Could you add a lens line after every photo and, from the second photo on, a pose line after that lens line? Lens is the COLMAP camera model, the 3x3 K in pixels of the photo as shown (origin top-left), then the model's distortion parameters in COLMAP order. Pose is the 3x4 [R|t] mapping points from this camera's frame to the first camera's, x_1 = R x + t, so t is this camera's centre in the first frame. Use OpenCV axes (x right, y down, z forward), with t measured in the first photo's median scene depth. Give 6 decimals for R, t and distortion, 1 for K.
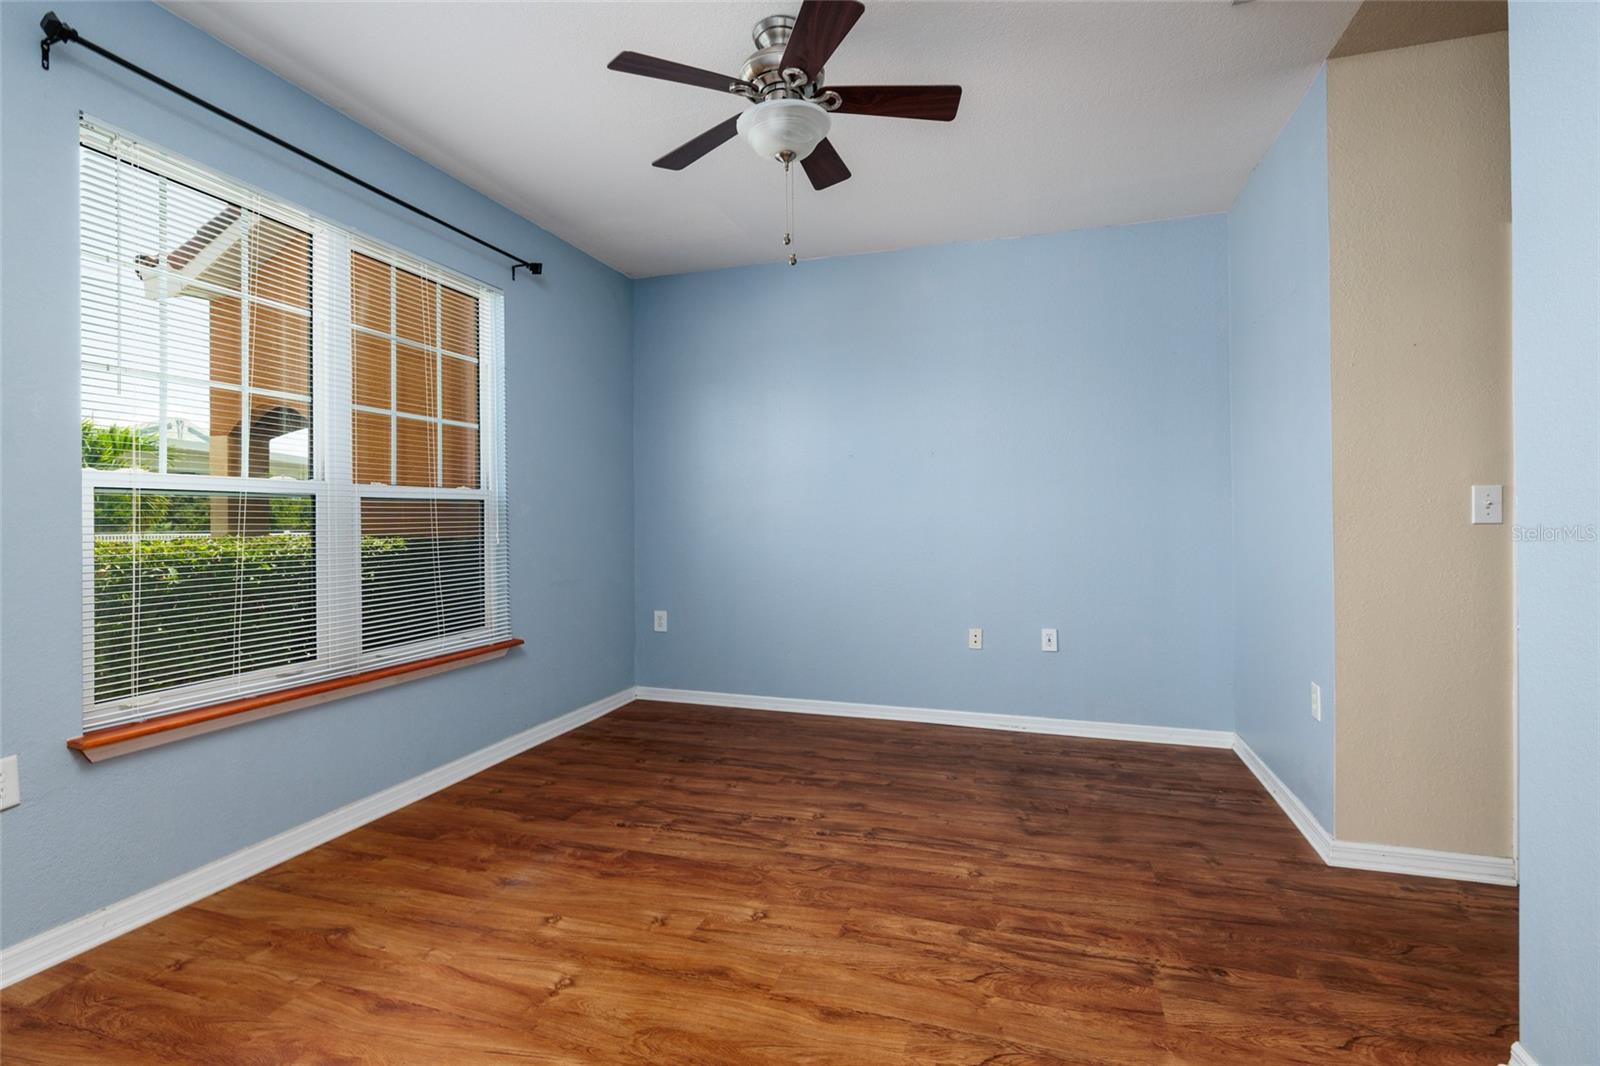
lens RADIAL K [[751.4, 0, 793.0], [0, 751.4, 510.9], [0, 0, 1]] dist [0.003413, 0.000725]
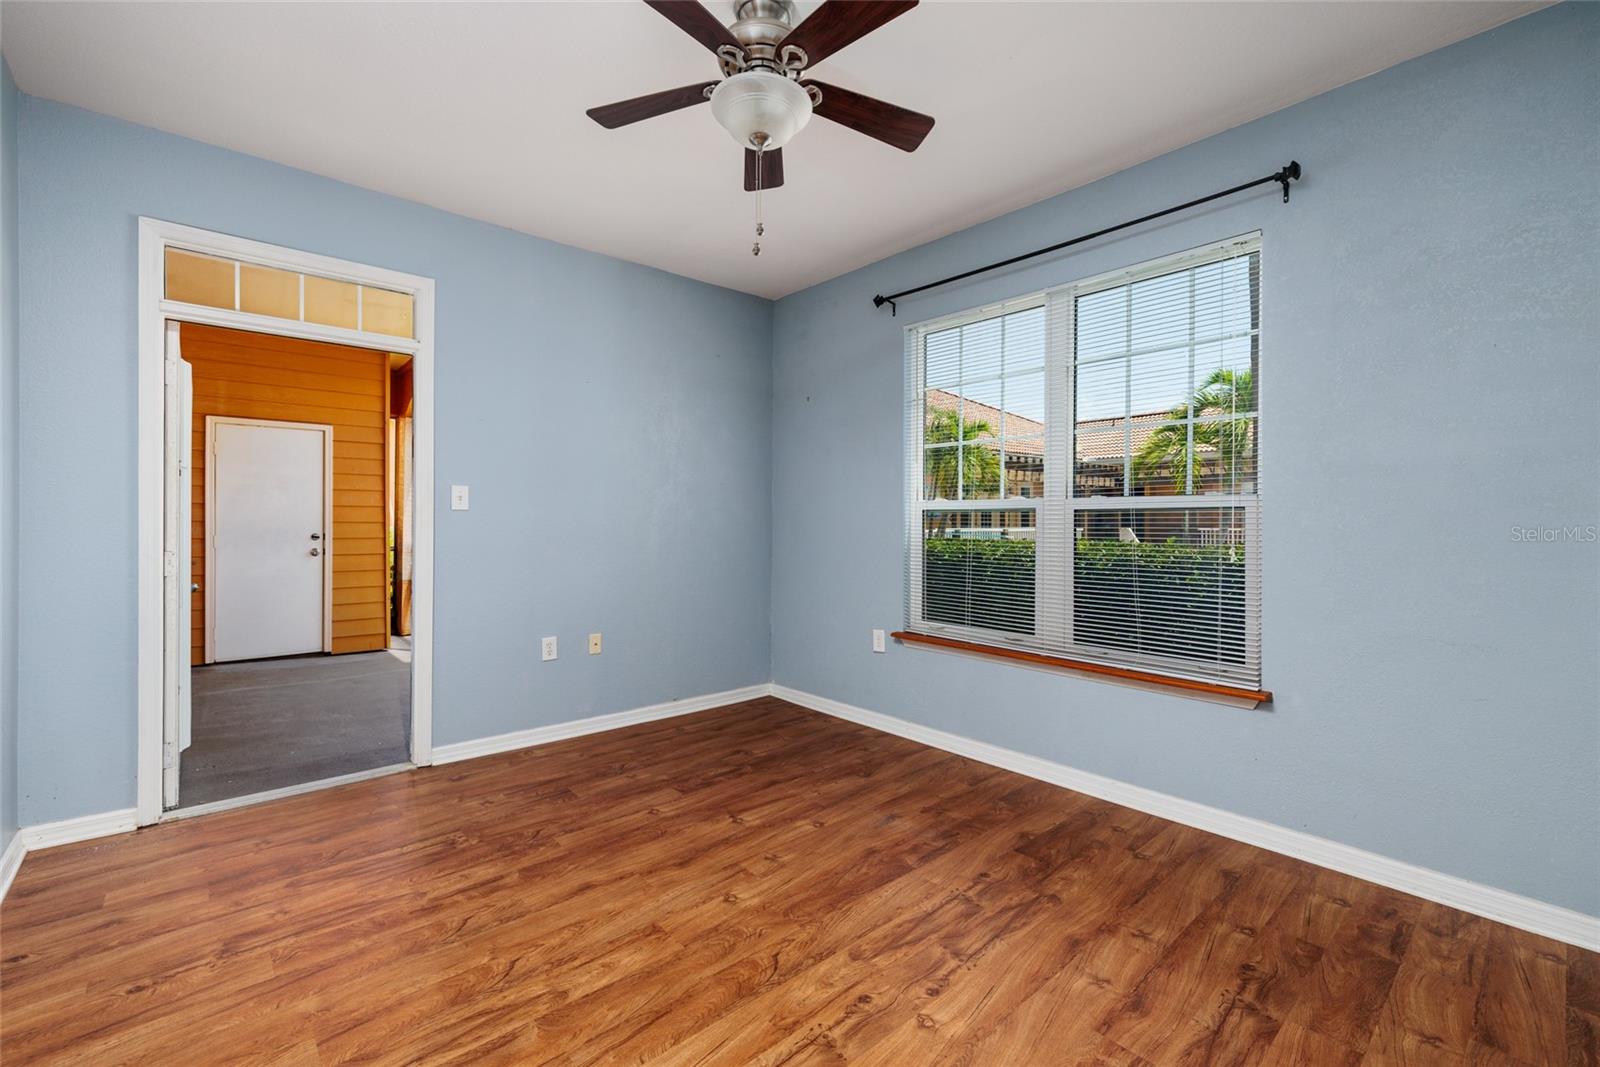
lens RADIAL K [[693.3, 0, 800.2], [0, 693.3, 528.7], [0, 0, 1]] dist [0.008443, -0.001242]
pose [[-0.513757, 0.006754, -0.857909, 0.677742], [0.003467, 0.999977, 0.005796, 0.006146], [0.857928, 0.000004, -0.513769, 1.439781]]
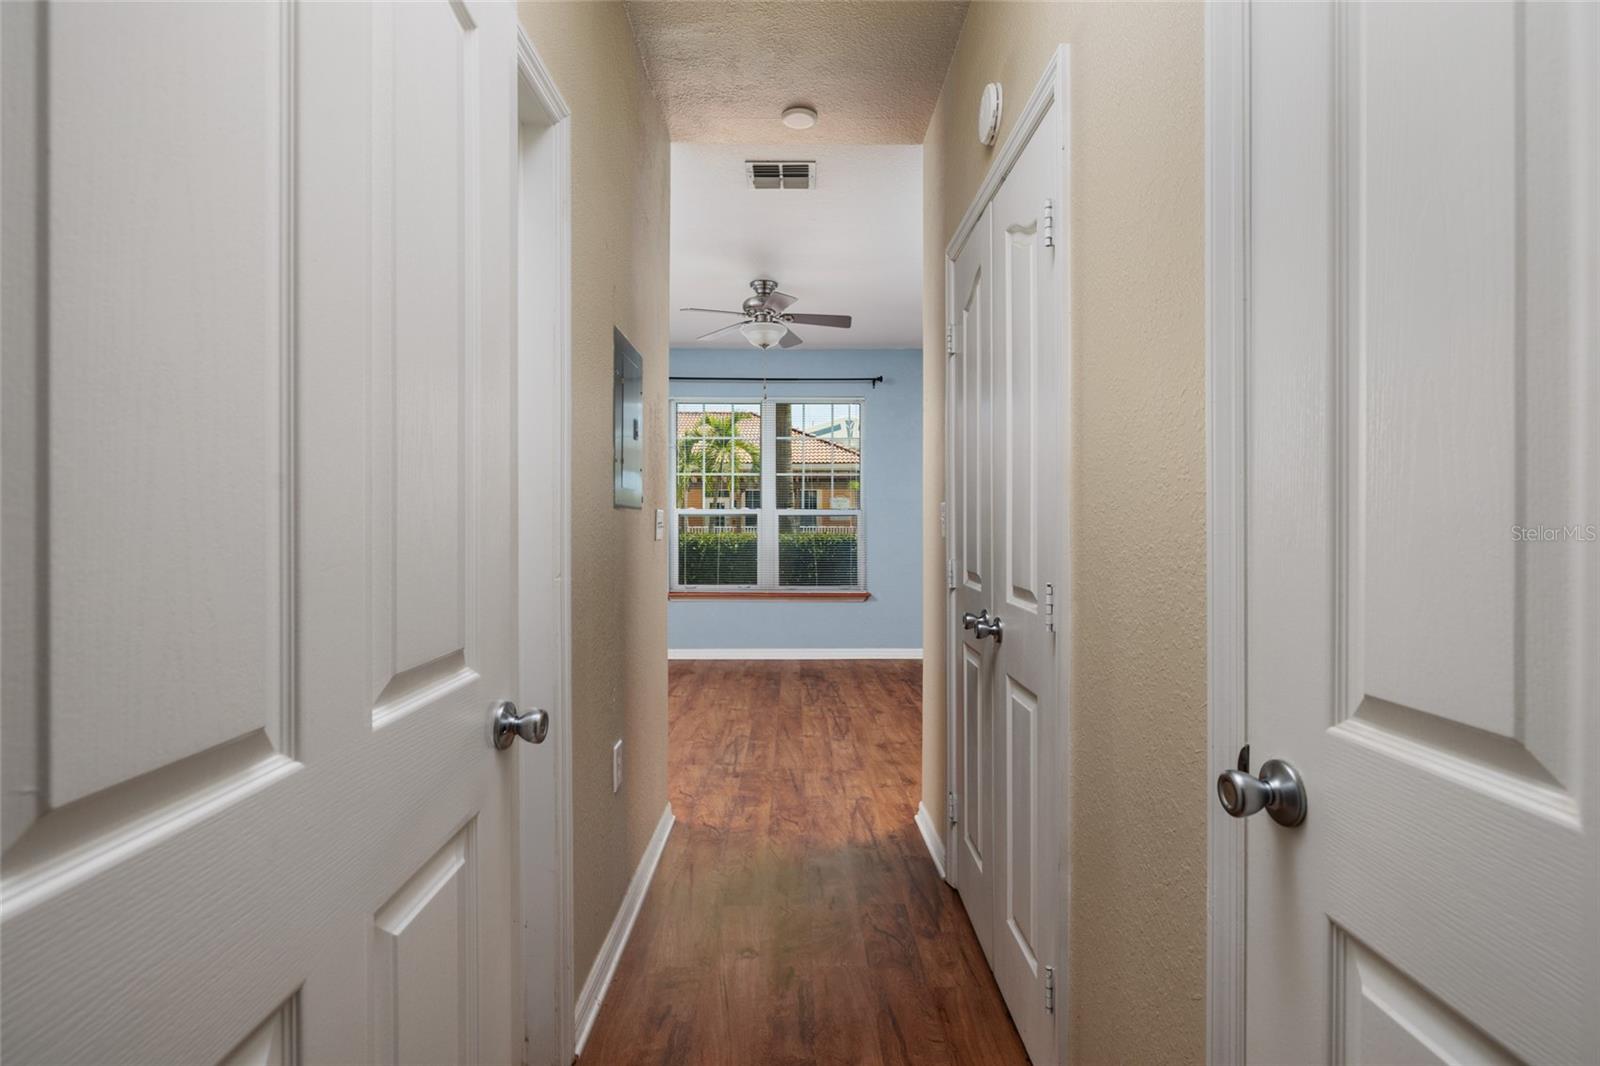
lens RADIAL K [[729.6, 0, 801.3], [0, 729.6, 541.0], [0, 0, 1]] dist [-0.001171, -0.000153]
pose [[0.302016, 0.028632, -0.952873, 1.820431], [0.008745, 0.999424, 0.032802, -0.015645], [0.953263, -0.018240, 0.301591, 0.496891]]
